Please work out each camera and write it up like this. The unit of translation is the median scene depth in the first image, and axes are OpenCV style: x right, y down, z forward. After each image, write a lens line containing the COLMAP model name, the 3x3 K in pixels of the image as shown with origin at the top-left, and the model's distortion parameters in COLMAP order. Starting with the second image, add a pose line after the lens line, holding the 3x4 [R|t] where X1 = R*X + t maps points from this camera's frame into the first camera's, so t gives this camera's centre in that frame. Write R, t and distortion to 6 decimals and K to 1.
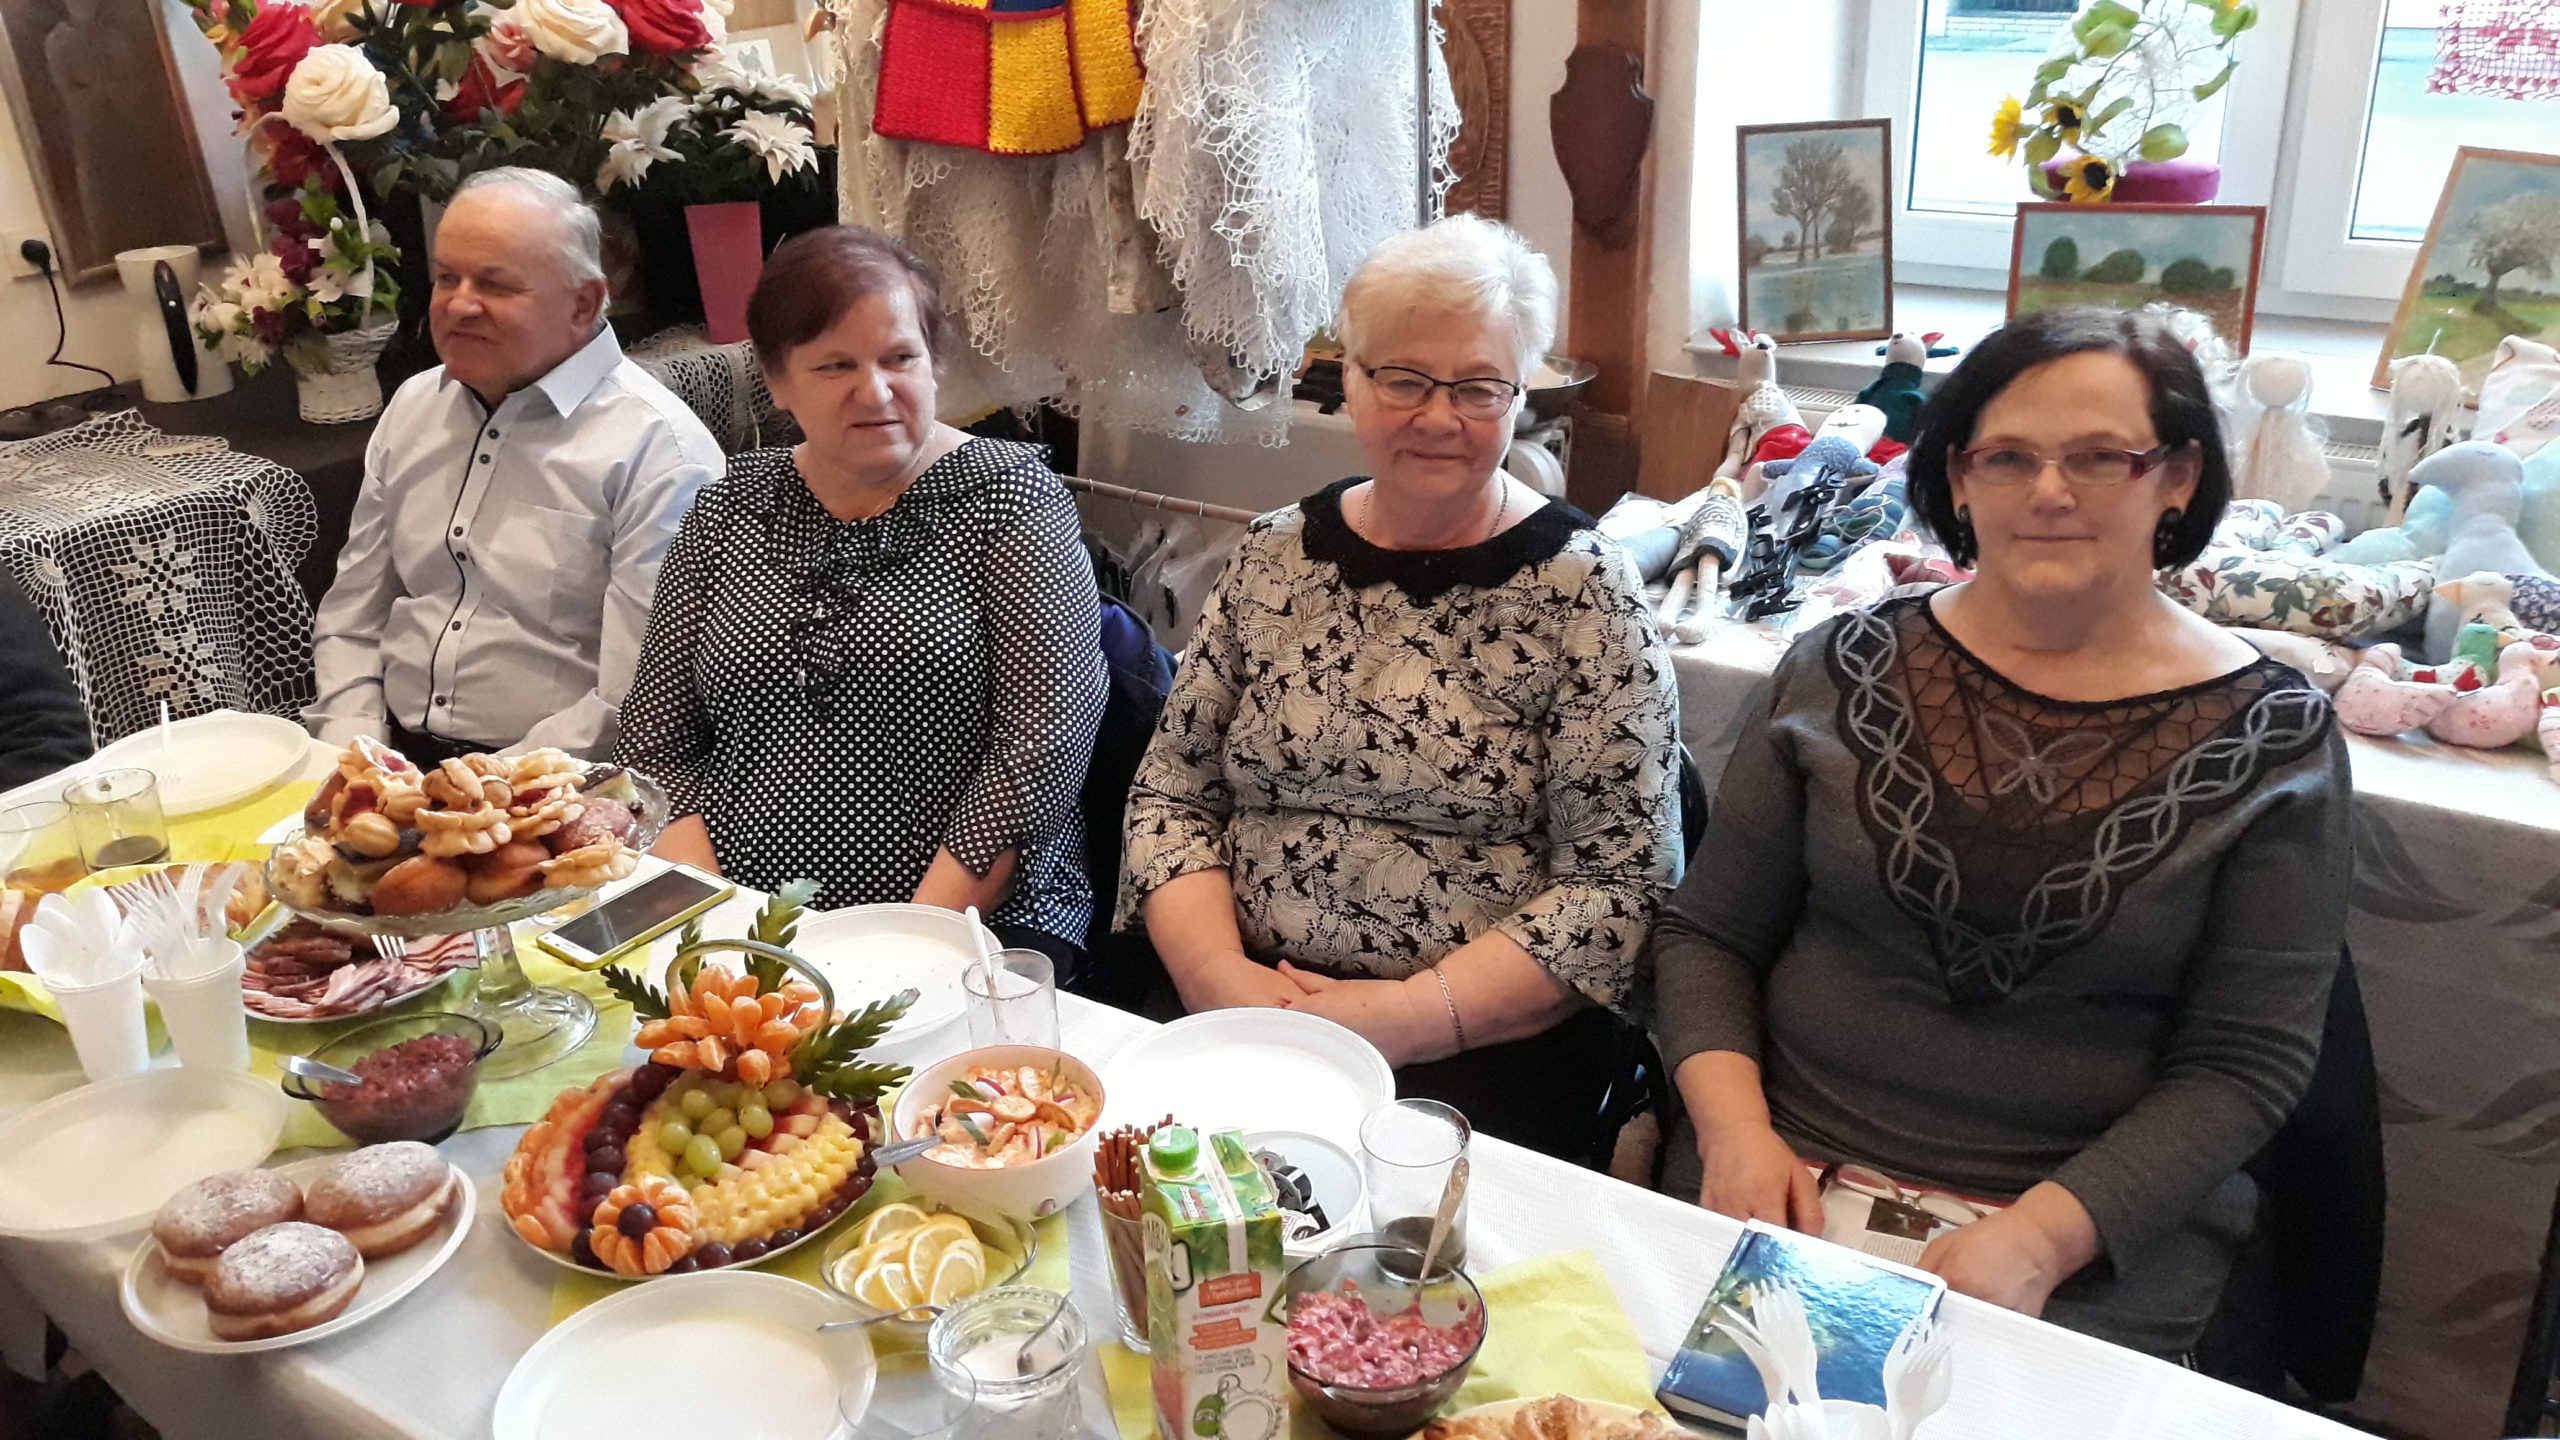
lens RADIAL K [[2111.7, 0, 1304.8], [0, 2111.7, 745.7], [0, 0, 1]] dist [0.015609, -0.057672]
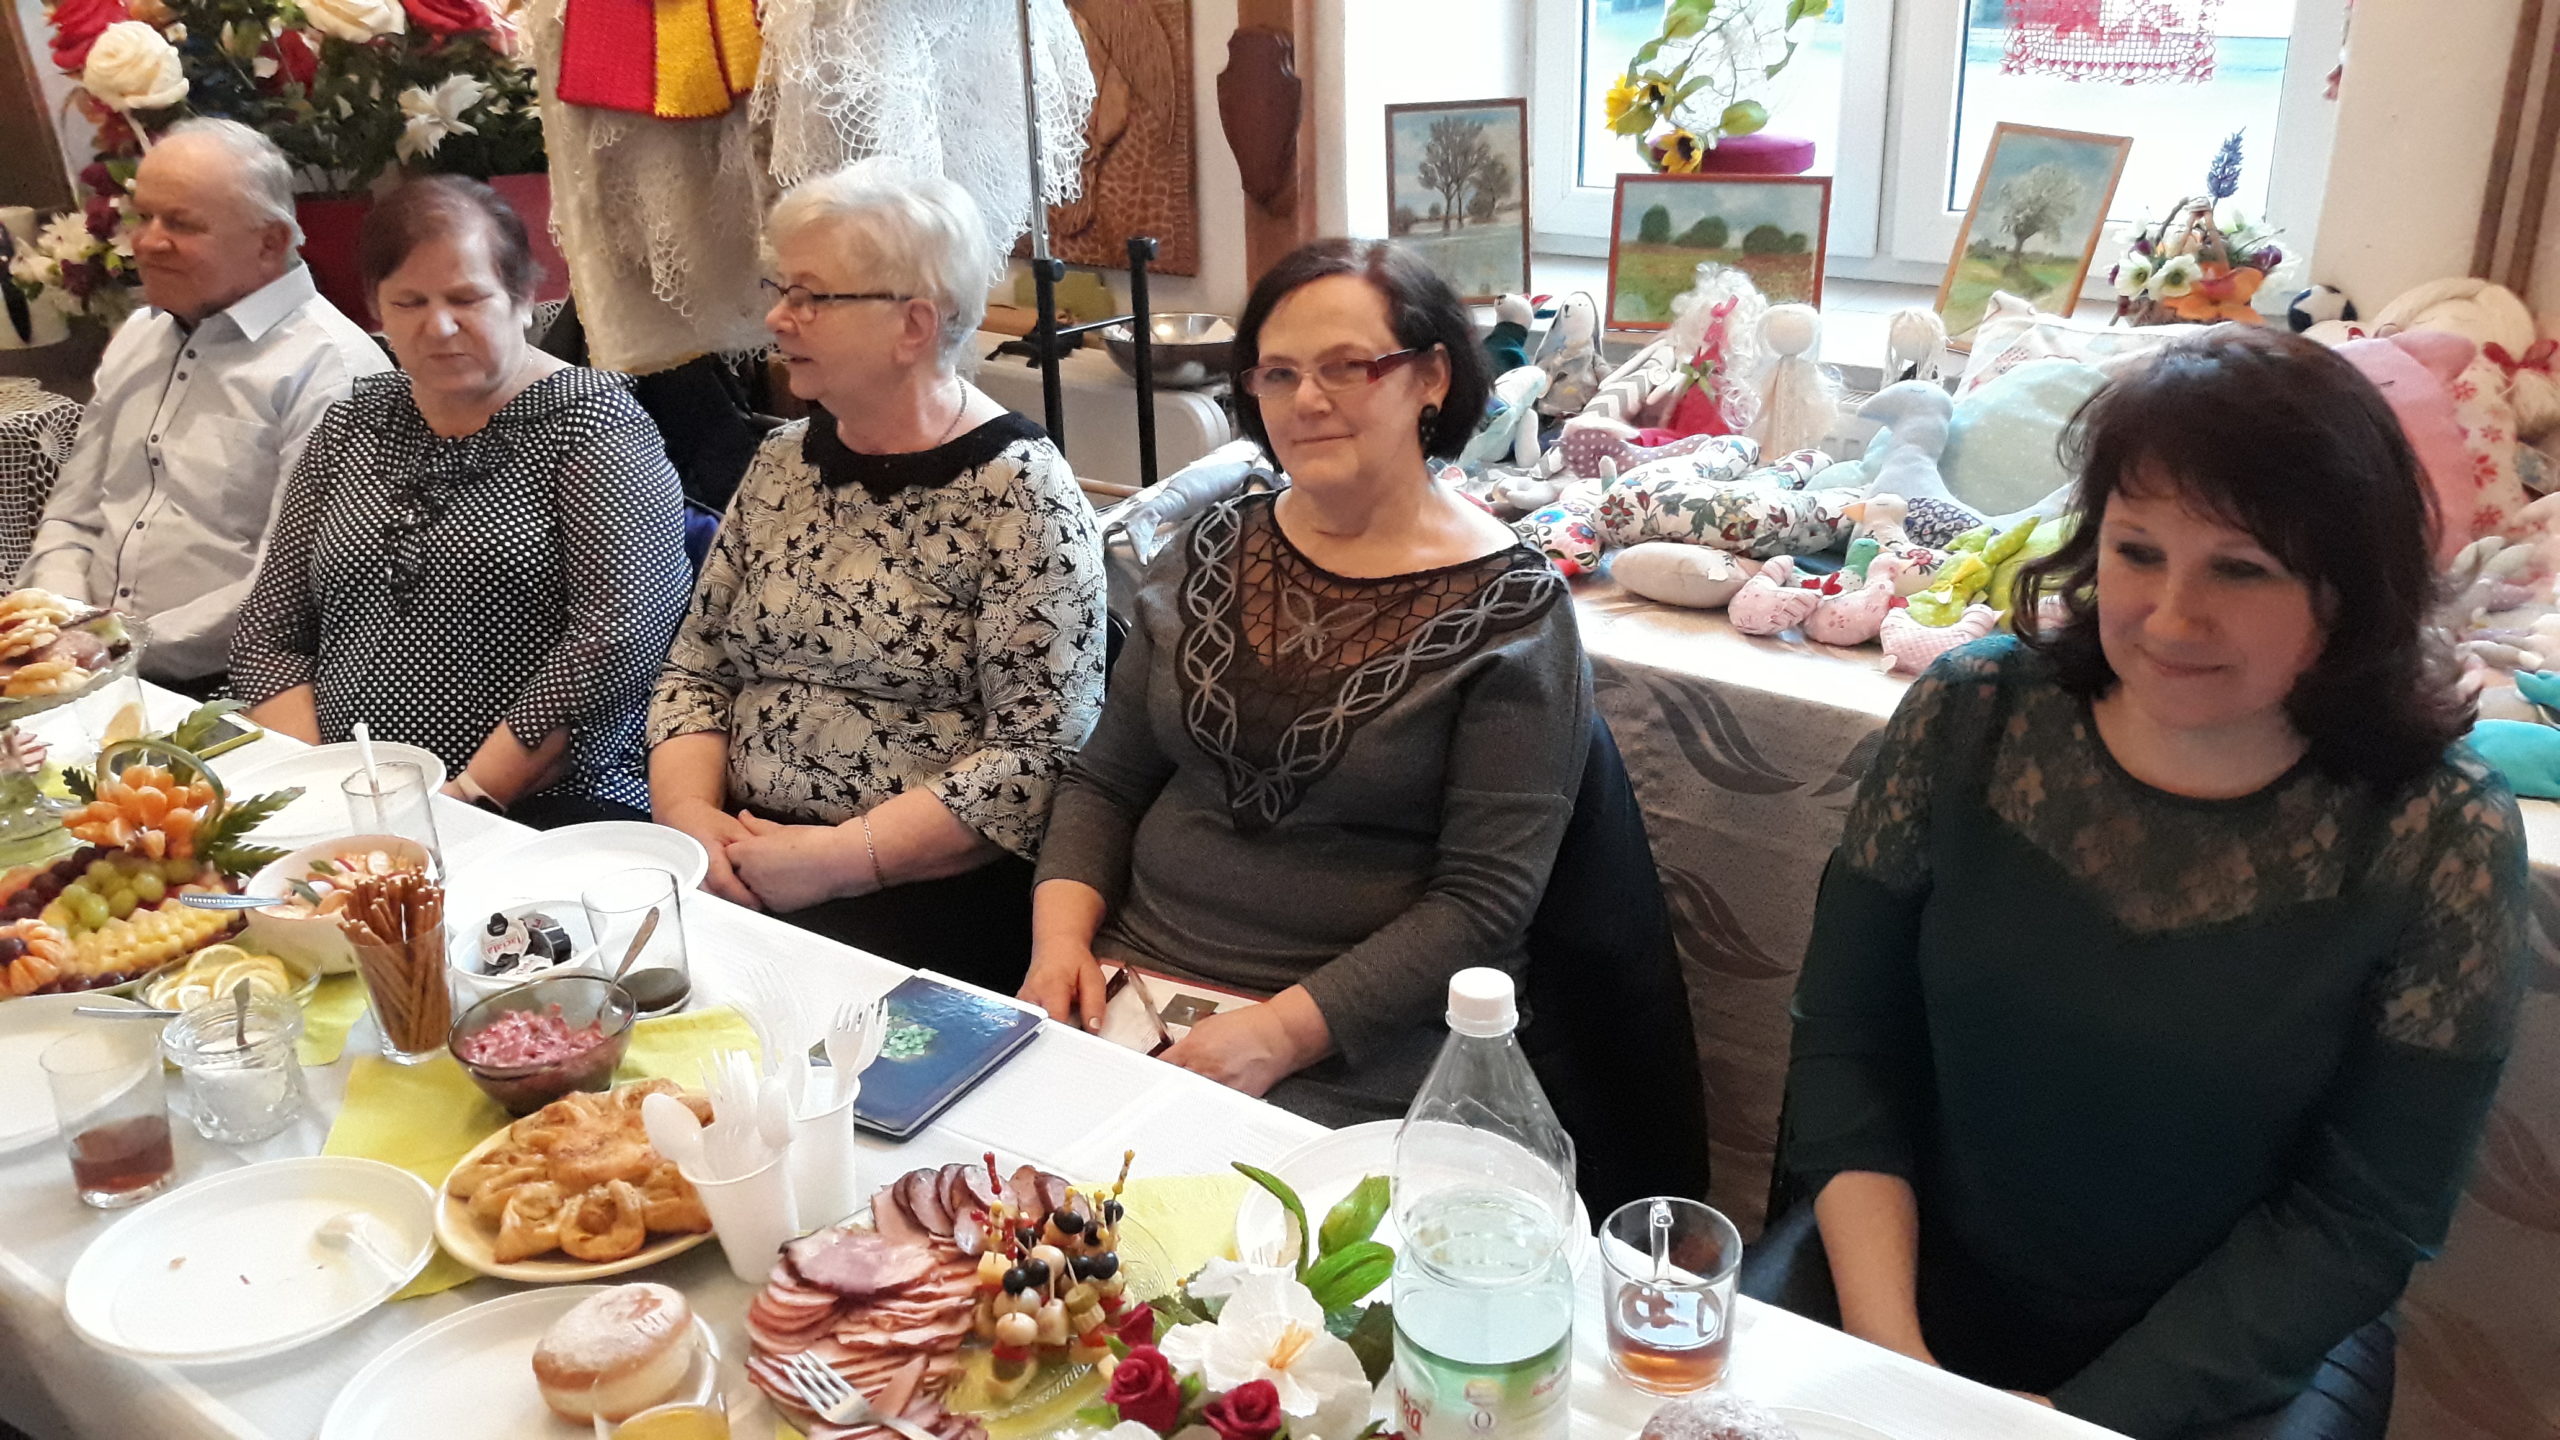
lens RADIAL K [[2111.7, 0, 1297.0], [0, 2111.7, 745.6], [0, 0, 1]] dist [0.015609, -0.057672]
pose [[0.999429, 0.017263, -0.029056, 0.309890], [-0.017347, 0.999846, -0.002644, 0.063486], [0.029006, 0.003147, 0.999574, -0.135484]]
